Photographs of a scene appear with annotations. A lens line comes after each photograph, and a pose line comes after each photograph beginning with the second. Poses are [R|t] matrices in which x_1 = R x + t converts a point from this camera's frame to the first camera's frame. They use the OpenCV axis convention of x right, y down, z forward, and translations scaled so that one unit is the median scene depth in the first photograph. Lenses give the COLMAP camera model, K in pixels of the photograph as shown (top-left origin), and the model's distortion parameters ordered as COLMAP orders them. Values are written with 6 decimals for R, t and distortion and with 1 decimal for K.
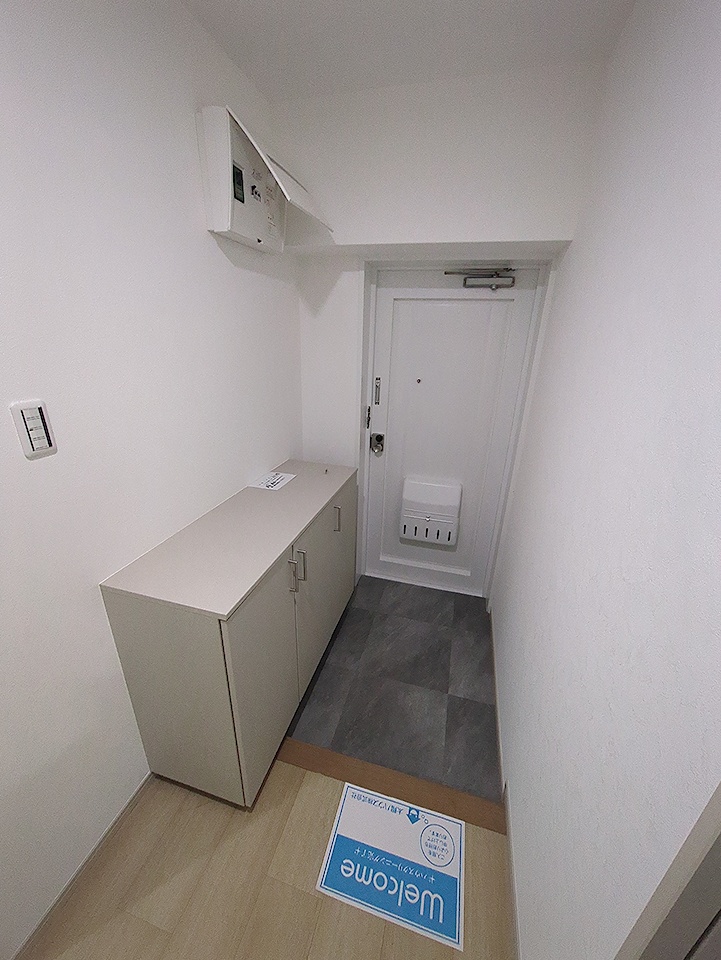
lens RADIAL K [[377.4, 0, 358.8], [0, 377.4, 481.8], [0, 0, 1]] dist [-0.004218, 0.001460]
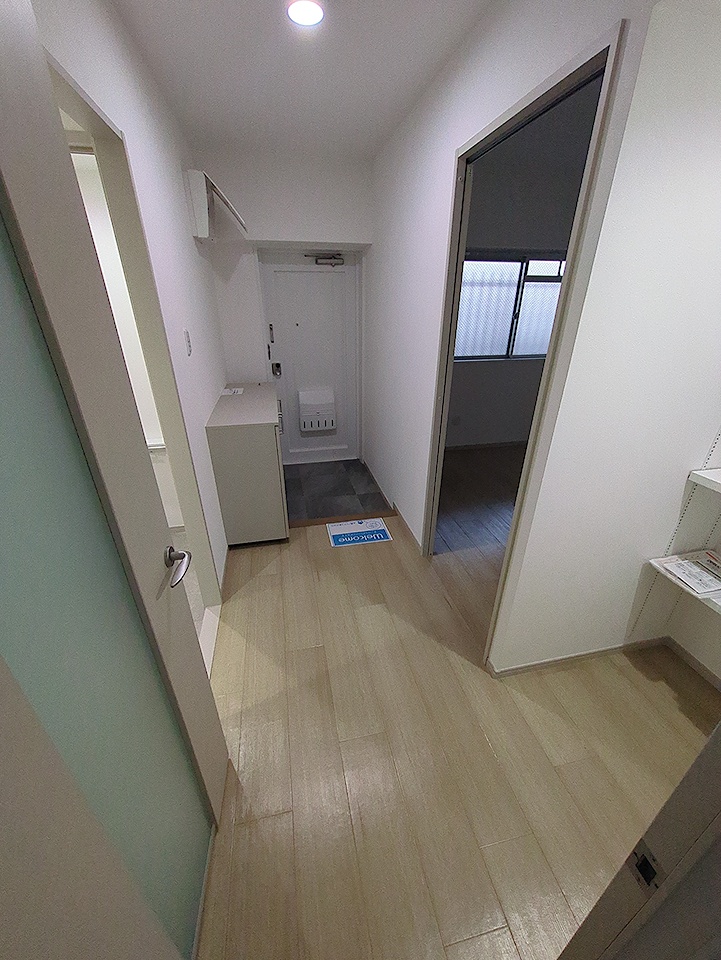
lens RADIAL K [[377.4, 0, 360.9], [0, 377.4, 480.2], [0, 0, 1]] dist [-0.004218, 0.001460]
pose [[0.882022, -0.231861, 0.410217, -0.424346], [0.195337, 0.972152, 0.129476, 0.224759], [-0.428814, -0.034070, 0.902750, -0.592037]]
